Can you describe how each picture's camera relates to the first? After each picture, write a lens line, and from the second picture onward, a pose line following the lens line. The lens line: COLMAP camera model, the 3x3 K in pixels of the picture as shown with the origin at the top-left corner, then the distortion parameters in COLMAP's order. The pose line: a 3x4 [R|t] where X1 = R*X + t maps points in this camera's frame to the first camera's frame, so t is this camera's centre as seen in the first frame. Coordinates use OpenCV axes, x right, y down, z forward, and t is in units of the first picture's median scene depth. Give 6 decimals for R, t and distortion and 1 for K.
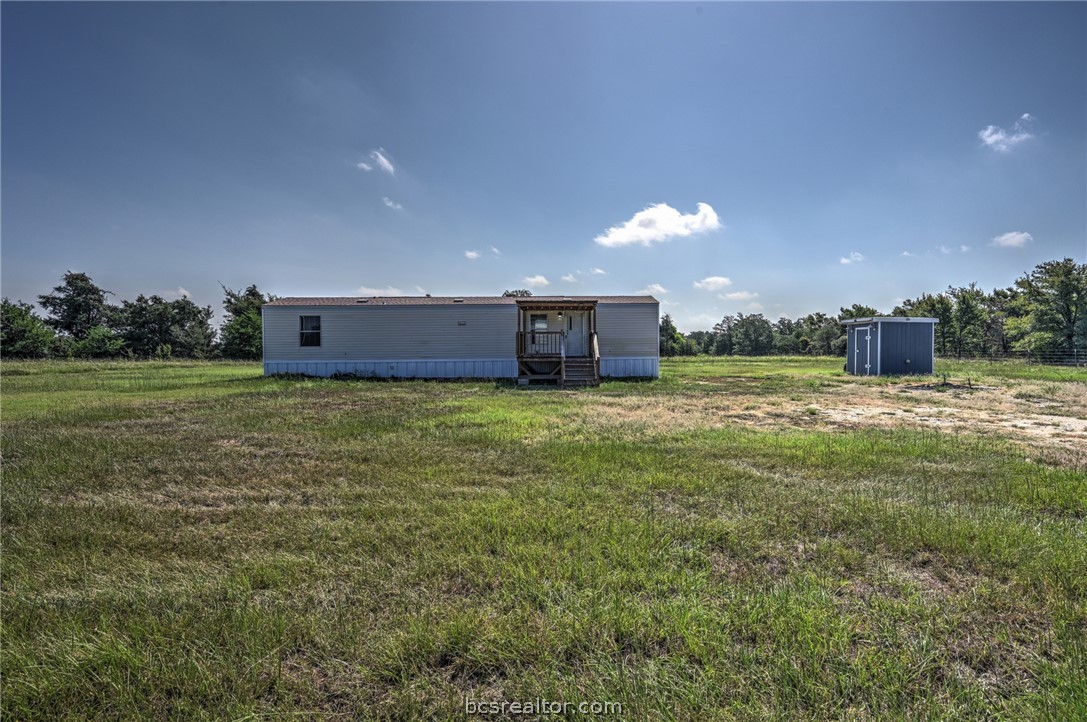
lens RADIAL K [[500.1, 0, 543.9], [0, 500.1, 362.1], [0, 0, 1]] dist [-0.002496, -0.000090]
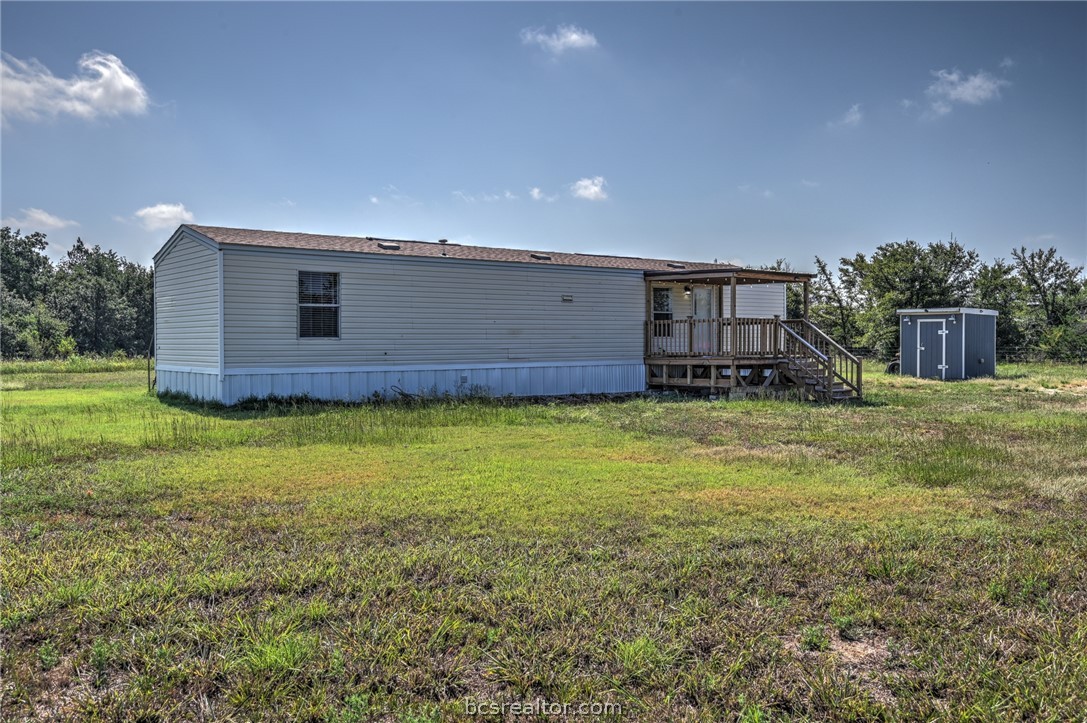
lens RADIAL K [[913.5, 0, 543.8], [0, 913.5, 359.4], [0, 0, 1]] dist [0.014411, 0.002618]
pose [[0.807924, -0.004969, 0.589266, -0.791086], [0.001653, 0.999980, 0.006166, -0.014822], [-0.589284, -0.004008, 0.807916, 0.175350]]
